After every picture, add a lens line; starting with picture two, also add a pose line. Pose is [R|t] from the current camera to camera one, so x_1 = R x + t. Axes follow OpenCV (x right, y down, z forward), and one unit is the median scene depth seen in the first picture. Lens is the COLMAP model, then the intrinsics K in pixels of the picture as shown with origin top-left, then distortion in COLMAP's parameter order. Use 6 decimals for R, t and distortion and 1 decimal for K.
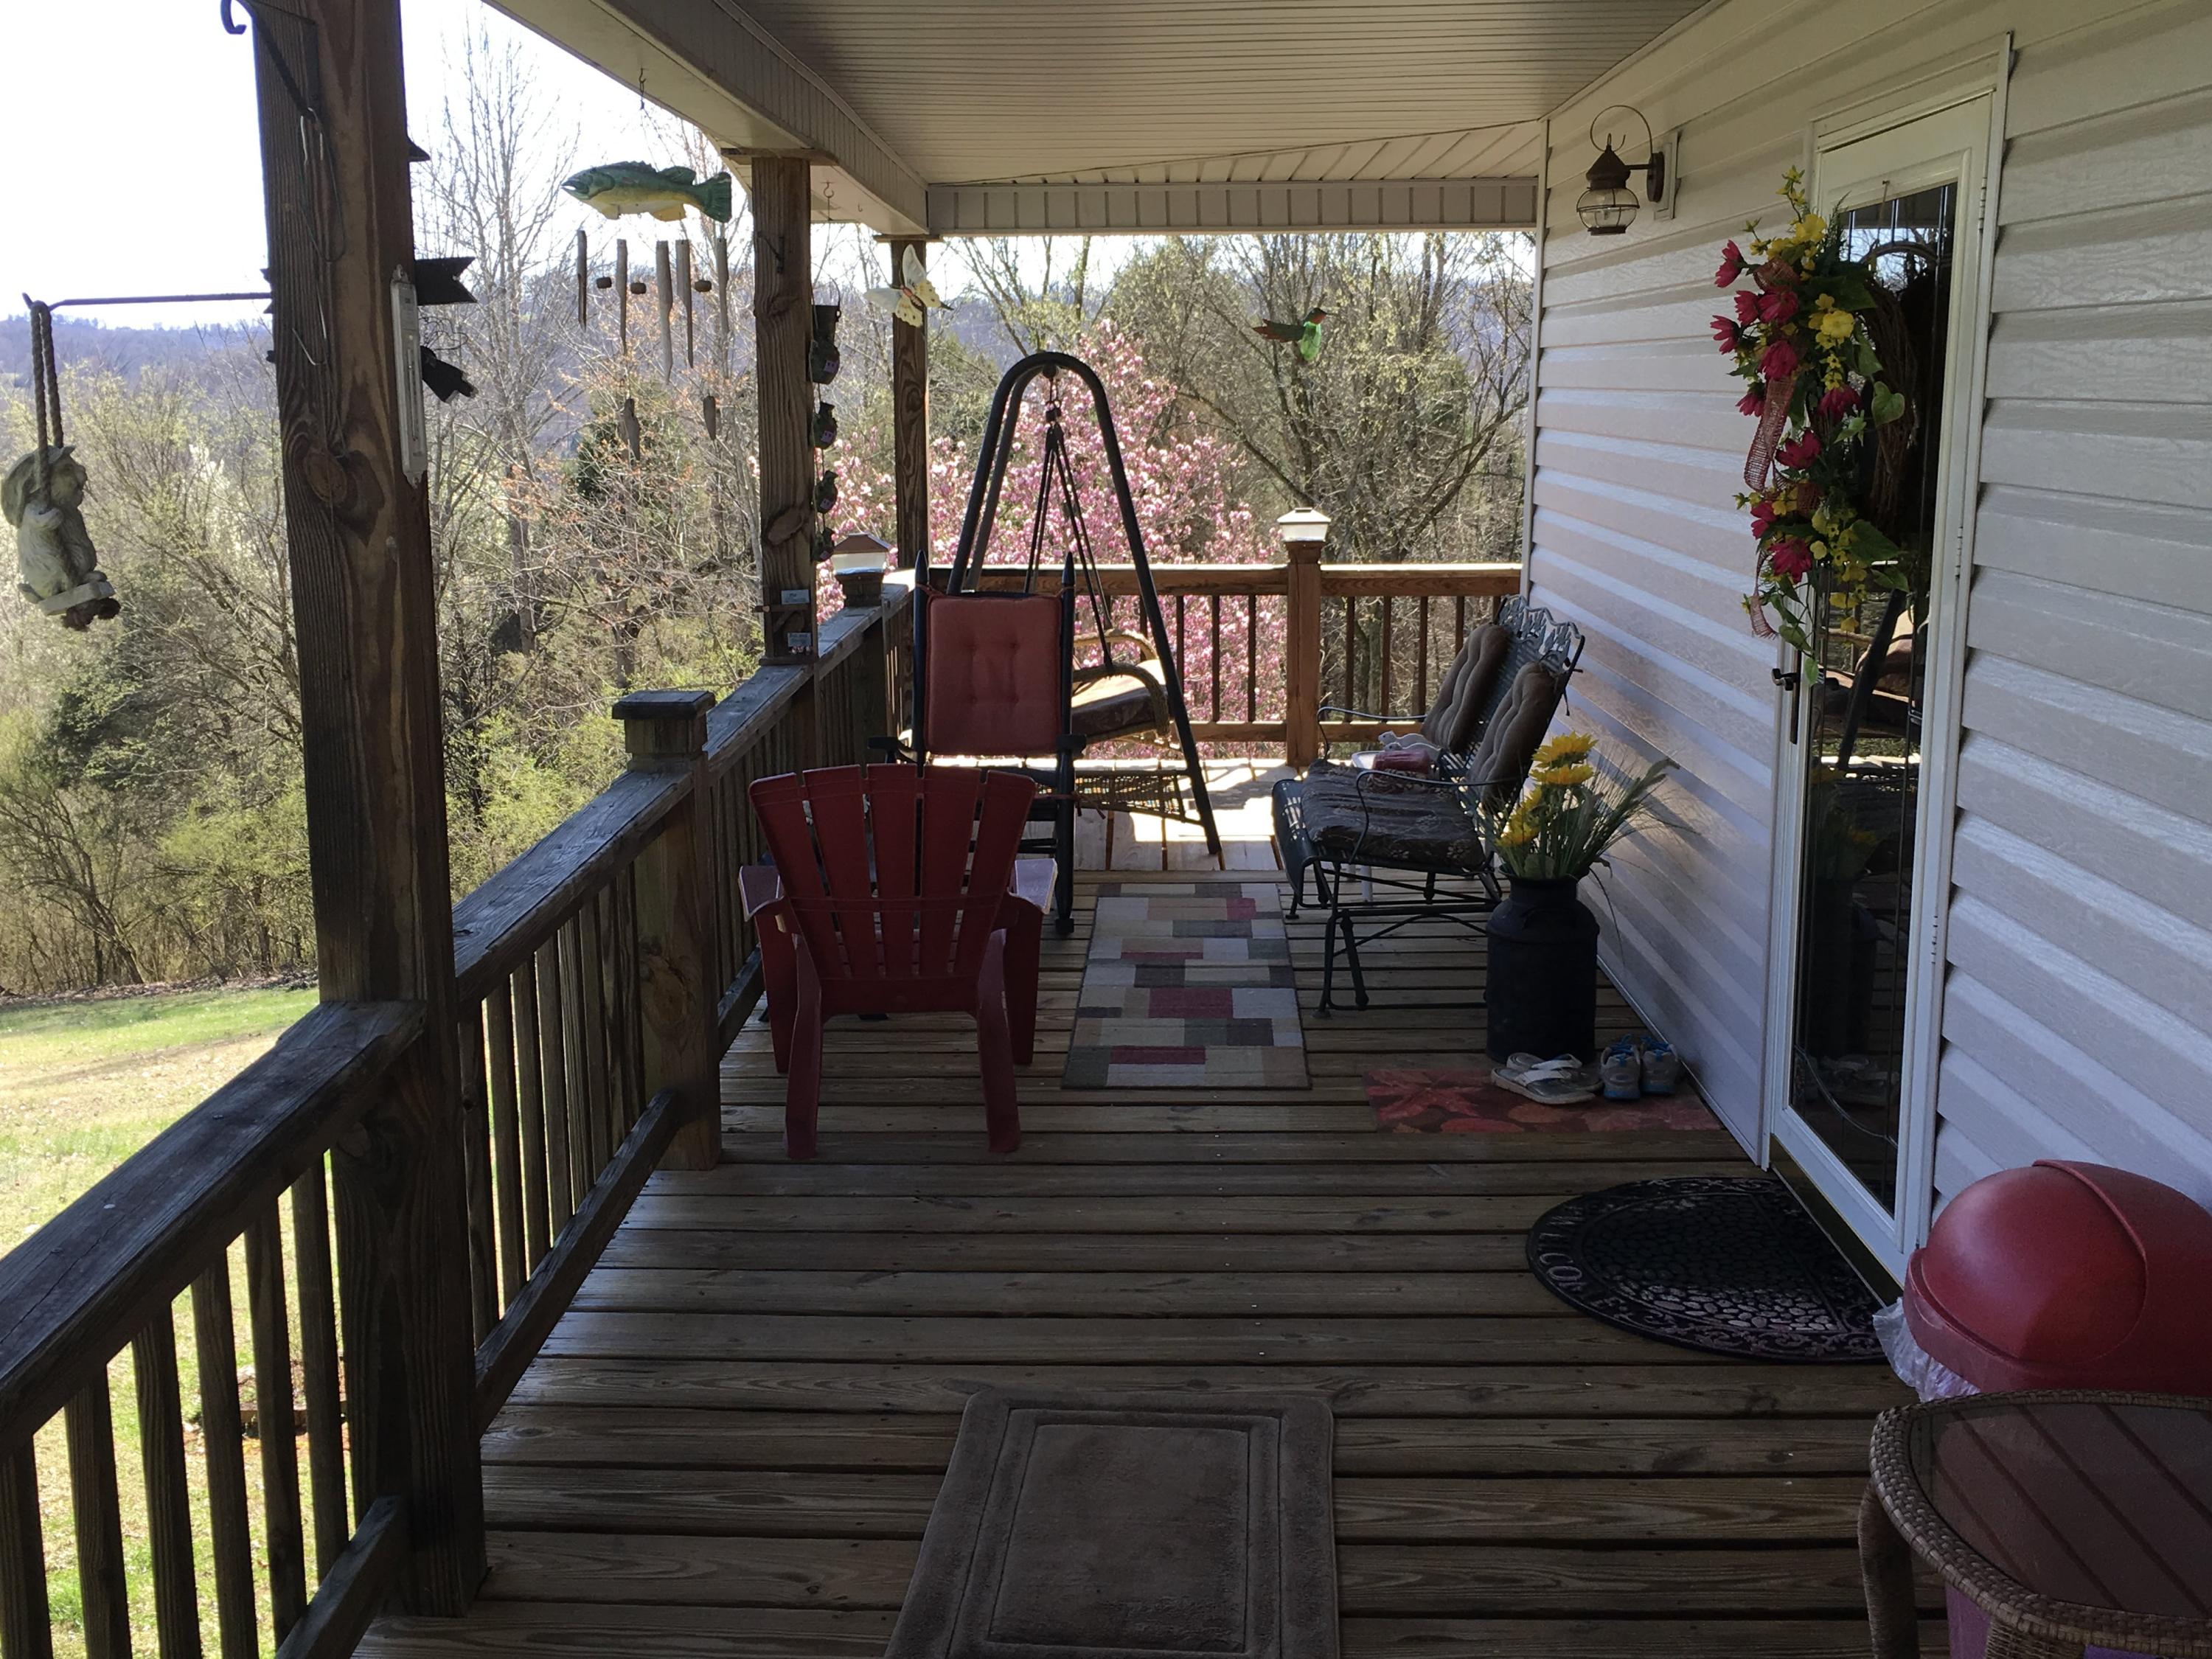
lens RADIAL K [[2323.9, 0, 1106.0], [0, 2323.9, 829.5], [0, 0, 1]] dist [-0.006835, -0.002658]
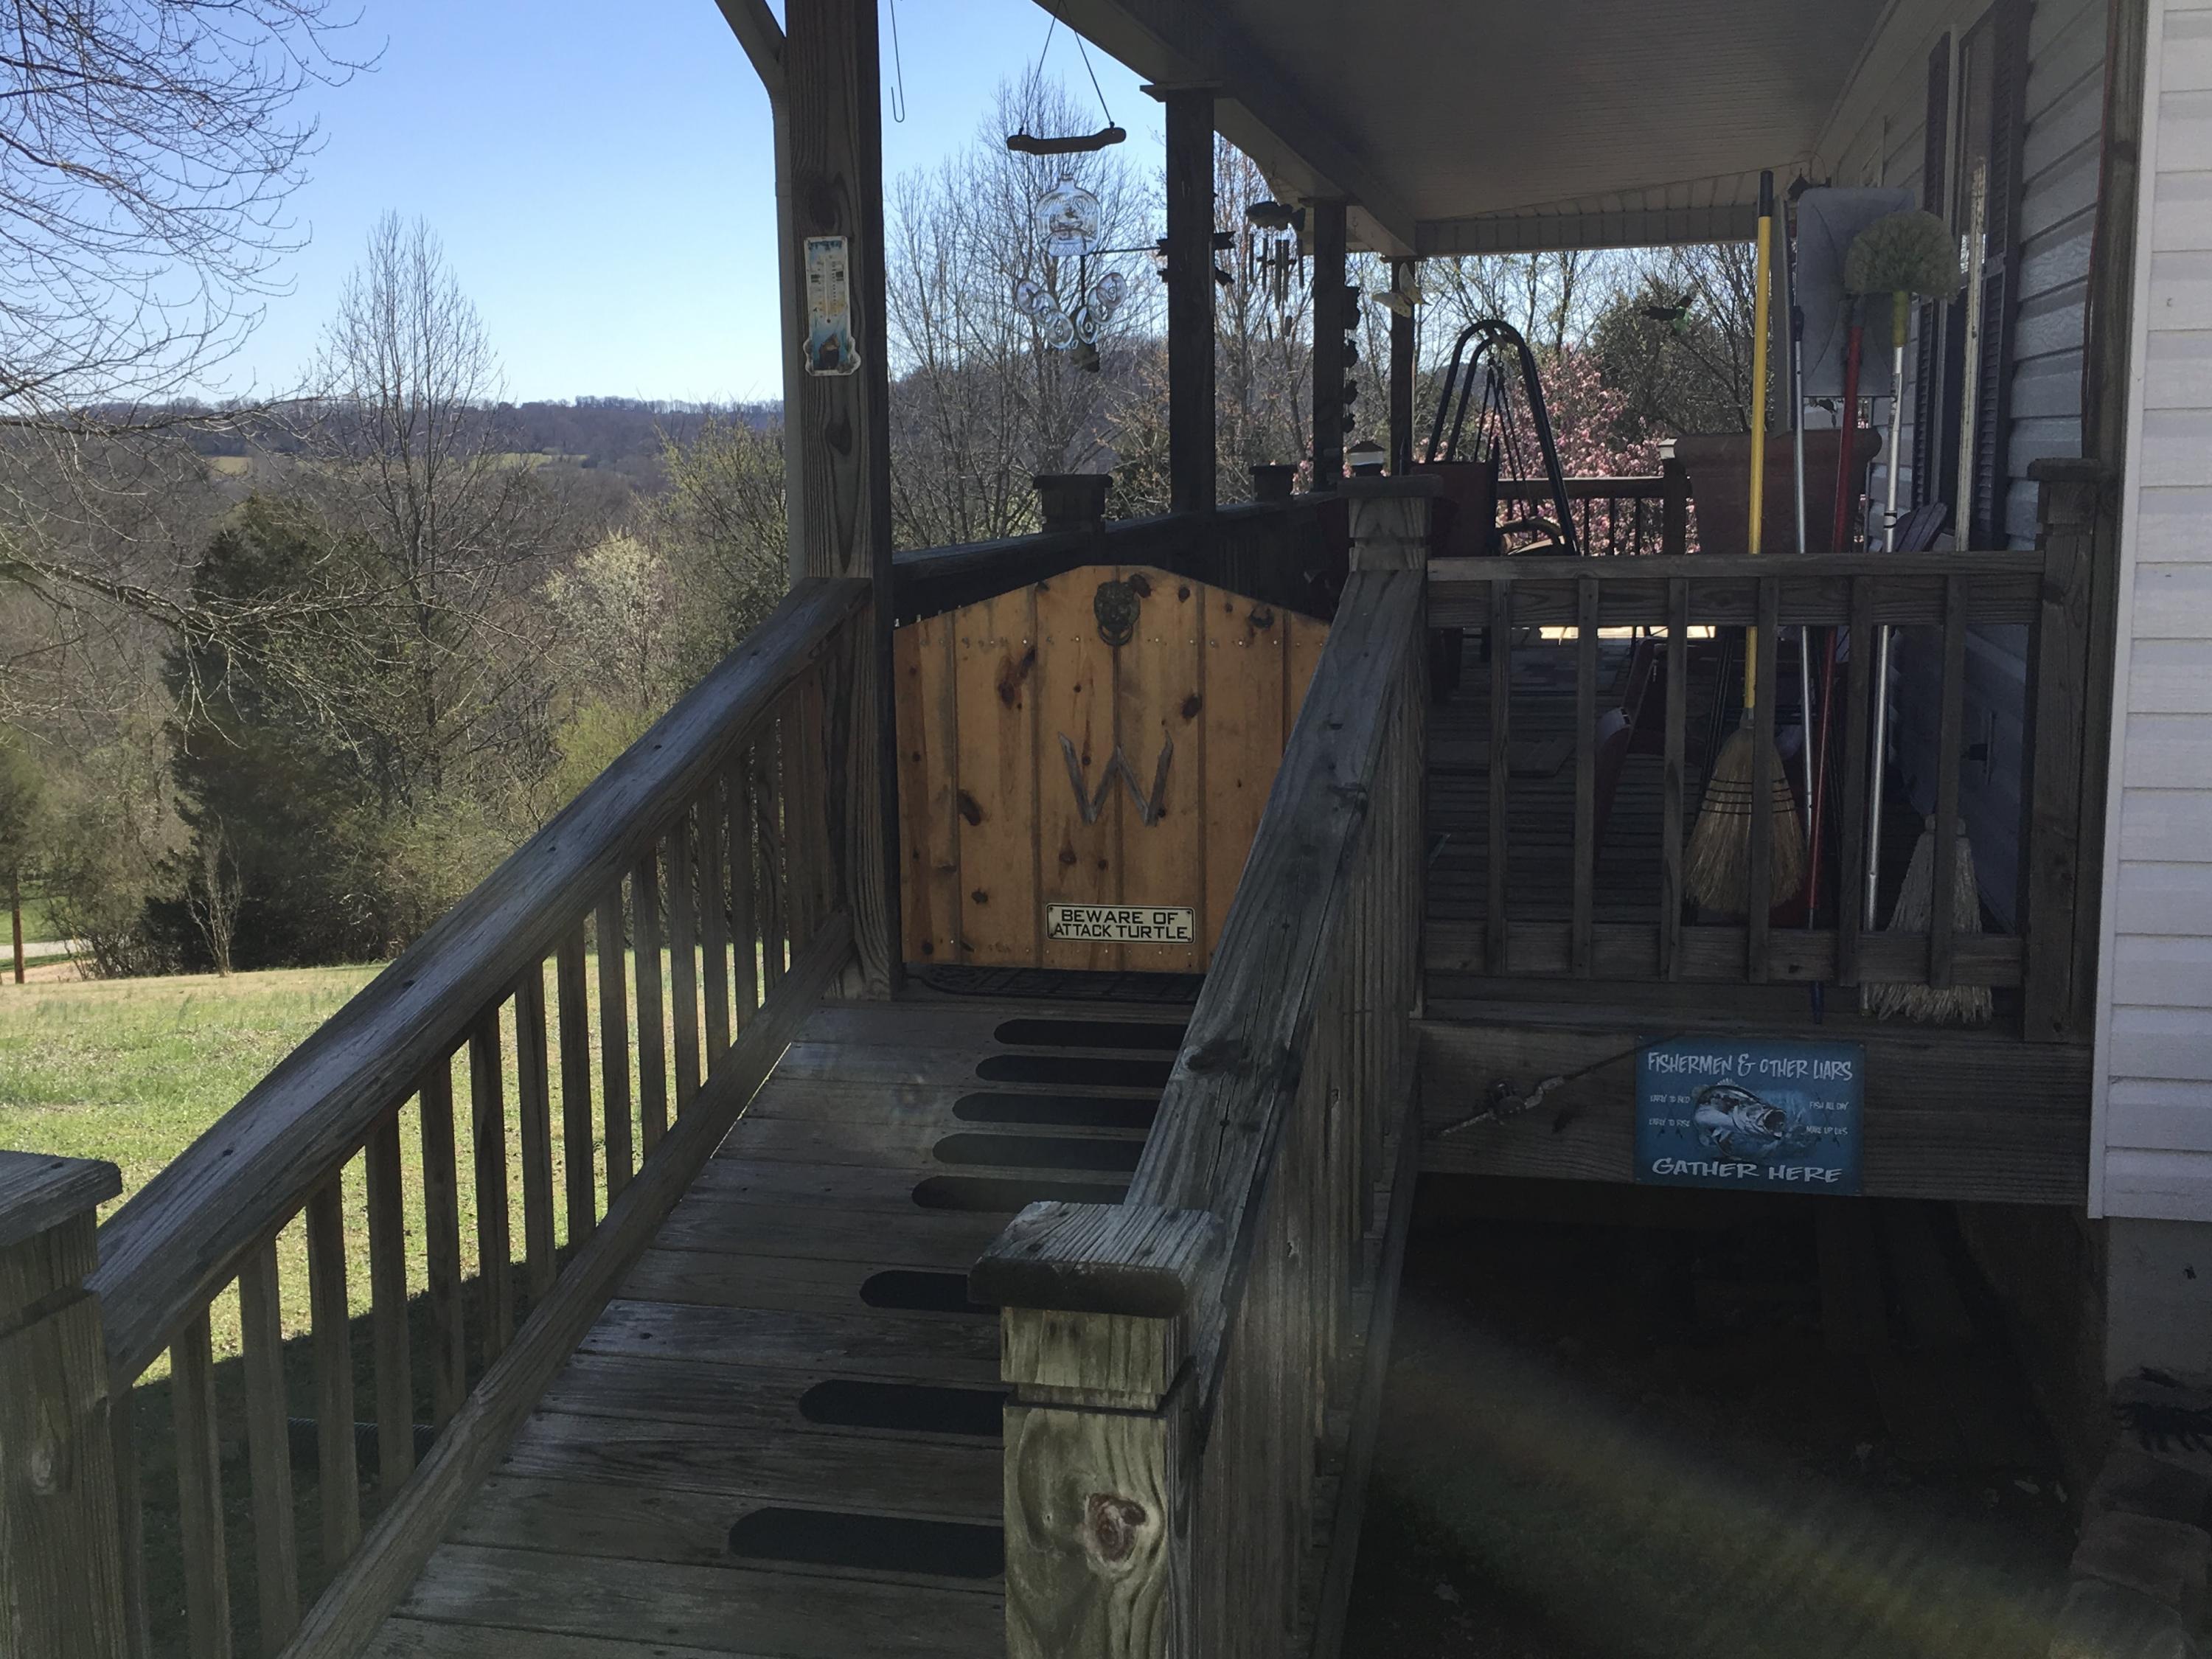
lens RADIAL K [[2334.5, 0, 1106.0], [0, 2334.5, 829.5], [0, 0, 1]] dist [0.178894, 0.002173]
pose [[0.977885, 0.019305, -0.208248, 0.056209], [-0.026366, 0.999166, -0.031181, 0.179154], [0.207473, 0.035982, 0.977579, -0.565520]]
